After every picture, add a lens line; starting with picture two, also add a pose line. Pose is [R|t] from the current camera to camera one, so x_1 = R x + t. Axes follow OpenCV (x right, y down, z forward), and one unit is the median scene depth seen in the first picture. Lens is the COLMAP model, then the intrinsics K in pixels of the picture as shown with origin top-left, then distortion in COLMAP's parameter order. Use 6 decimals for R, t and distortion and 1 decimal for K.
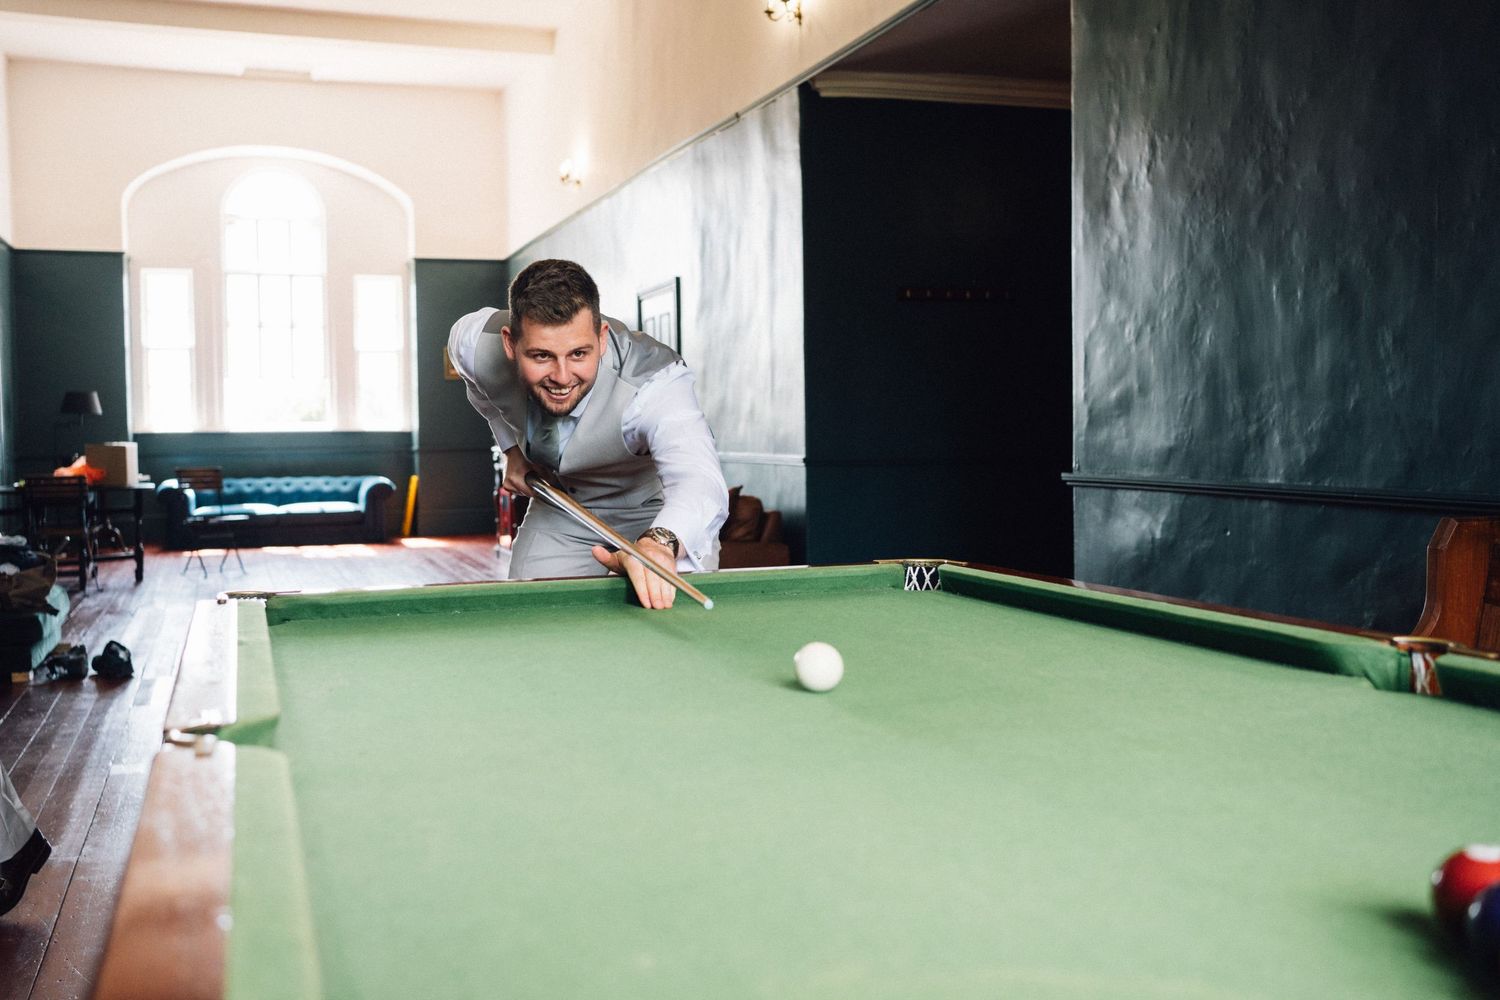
lens RADIAL K [[1520.7, 0, 746.9], [0, 1520.7, 499.6], [0, 0, 1]] dist [0.034279, 0.000000]
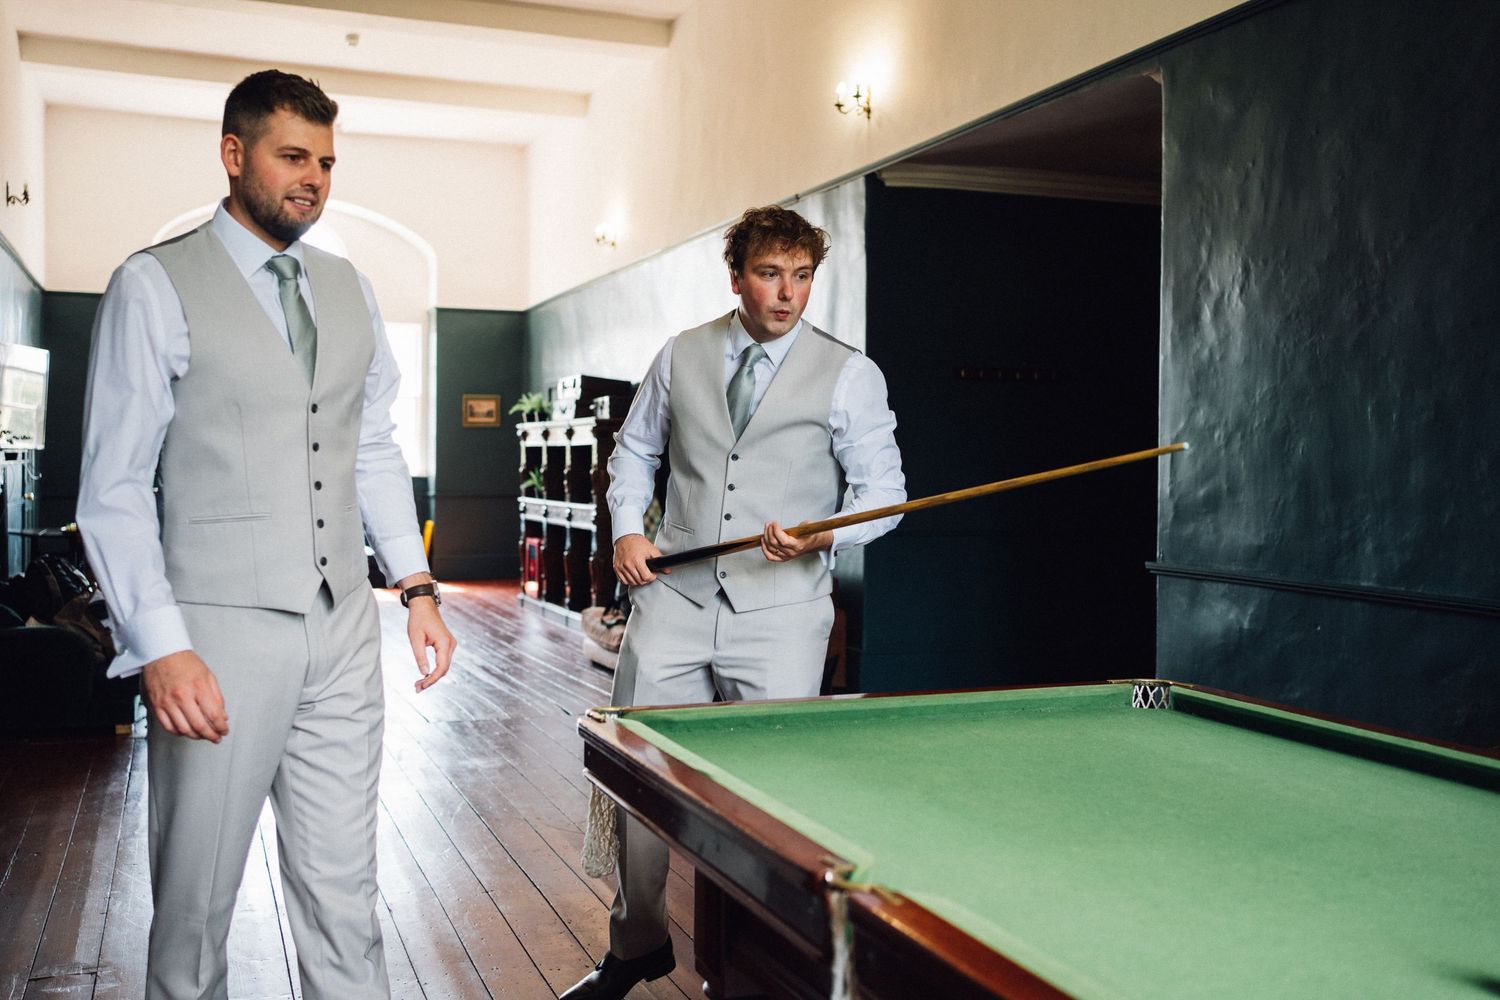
lens RADIAL K [[1520.7, 0, 759.4], [0, 1520.7, 500.7], [0, 0, 1]] dist [0.034279, 0.000000]
pose [[0.999202, 0.021876, 0.033413, -0.105995], [-0.021086, 0.999494, -0.023822, -0.030101], [-0.033917, 0.023098, 0.999158, -0.069594]]
